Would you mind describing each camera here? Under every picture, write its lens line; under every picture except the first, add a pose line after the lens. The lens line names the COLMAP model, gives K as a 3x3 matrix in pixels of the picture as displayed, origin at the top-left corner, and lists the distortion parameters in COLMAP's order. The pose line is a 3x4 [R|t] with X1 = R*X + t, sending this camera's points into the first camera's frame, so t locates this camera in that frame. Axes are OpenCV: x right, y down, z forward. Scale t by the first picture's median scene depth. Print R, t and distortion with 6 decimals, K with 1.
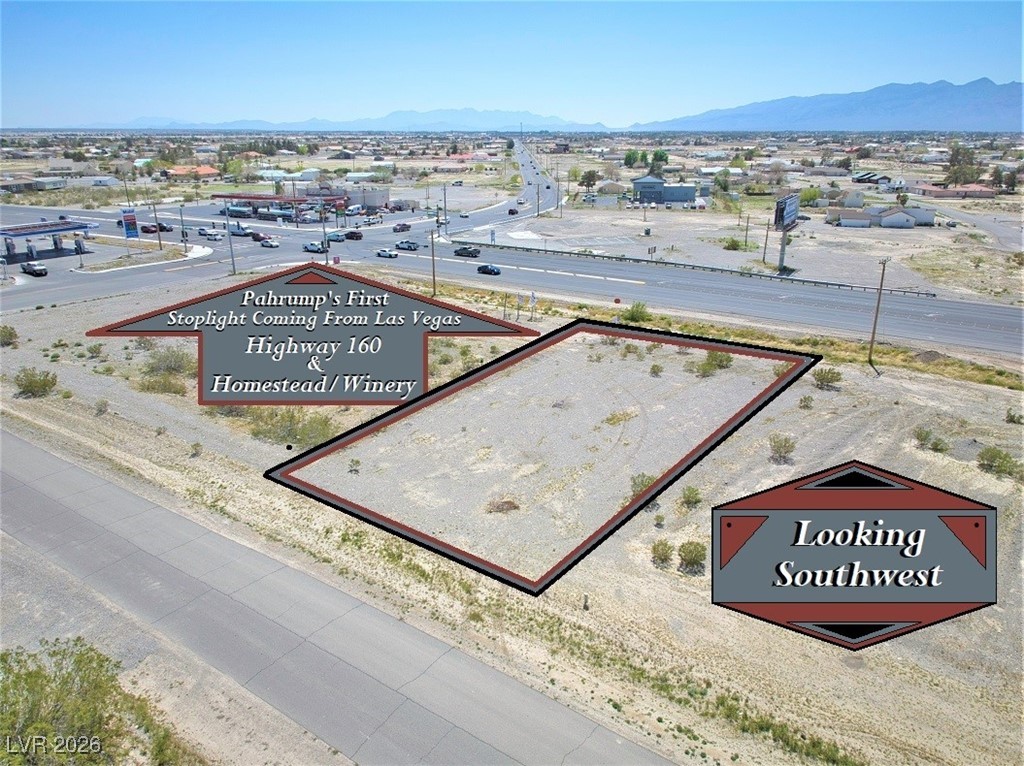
lens RADIAL K [[725.7, 0, 513.4], [0, 725.7, 386.7], [0, 0, 1]] dist [0.035130, -0.039700]
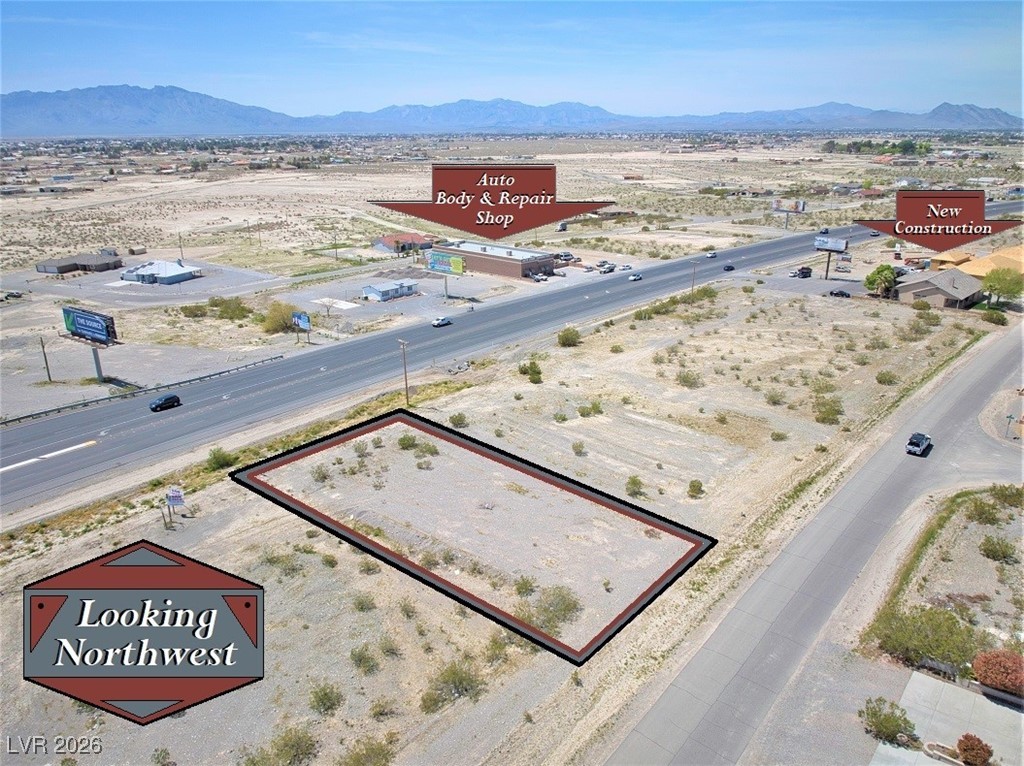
lens RADIAL K [[725.7, 0, 513.4], [0, 725.7, 386.7], [0, 0, 1]] dist [0.035130, -0.039700]
pose [[0.079573, -0.332603, 0.939704, -0.664241], [0.338773, 0.895607, 0.288308, -0.323278], [-0.937497, 0.295405, 0.183943, 0.391197]]
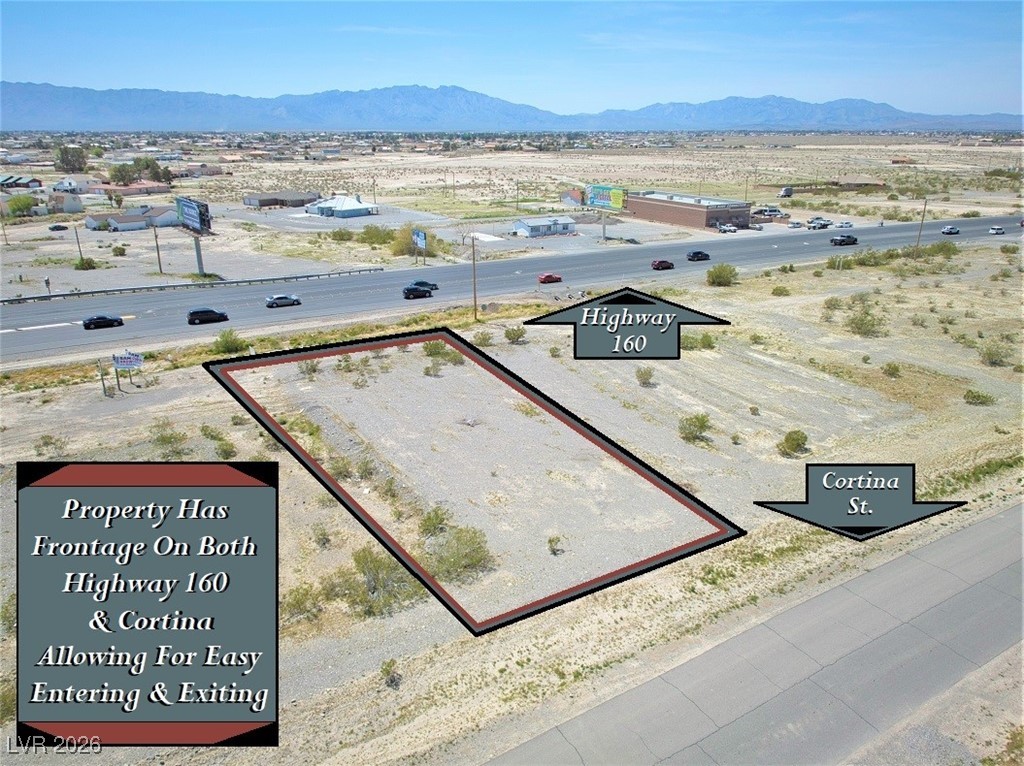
lens RADIAL K [[725.7, 0, 513.4], [0, 725.7, 386.7], [0, 0, 1]] dist [0.035130, -0.039700]
pose [[0.403704, -0.304169, 0.862846, -0.424766], [0.303067, 0.934327, 0.187570, -0.106622], [-0.863234, 0.185778, 0.469376, 0.305205]]
